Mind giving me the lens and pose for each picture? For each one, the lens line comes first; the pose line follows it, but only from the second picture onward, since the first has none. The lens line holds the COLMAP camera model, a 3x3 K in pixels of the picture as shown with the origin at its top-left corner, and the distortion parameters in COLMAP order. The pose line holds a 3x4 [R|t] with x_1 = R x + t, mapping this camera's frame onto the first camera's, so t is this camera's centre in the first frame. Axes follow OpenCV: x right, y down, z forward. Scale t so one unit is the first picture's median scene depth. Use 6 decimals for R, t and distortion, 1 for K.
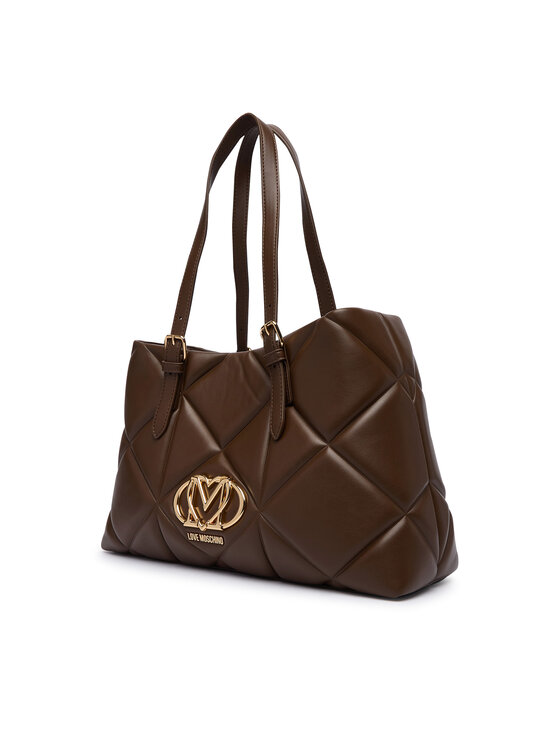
lens RADIAL K [[543.6, 0, 279.7], [0, 543.6, 368.1], [0, 0, 1]] dist [-0.038800, -0.000830]
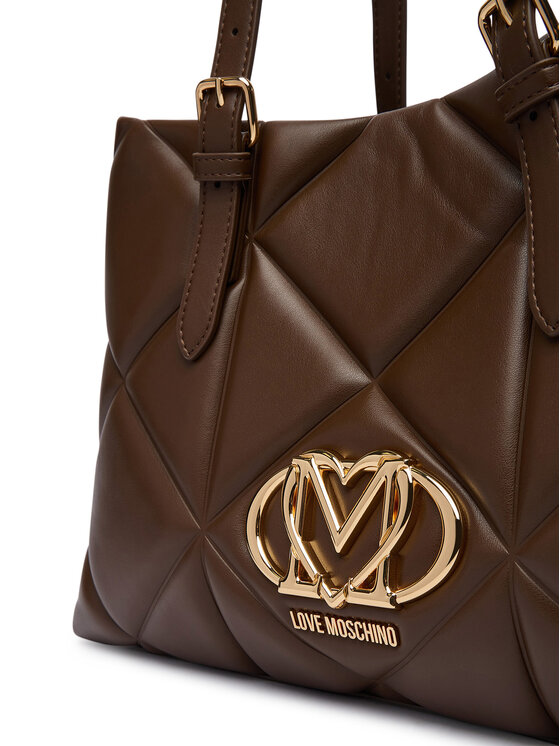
lens RADIAL K [[1000.6, 0, 278.9], [0, 1000.6, 374.4], [0, 0, 1]] dist [-0.068912, 0.000000]
pose [[0.990759, -0.036025, -0.130760, -0.080804], [0.050115, 0.993090, 0.106119, 0.072884], [0.126033, -0.111691, 0.985718, 0.343162]]
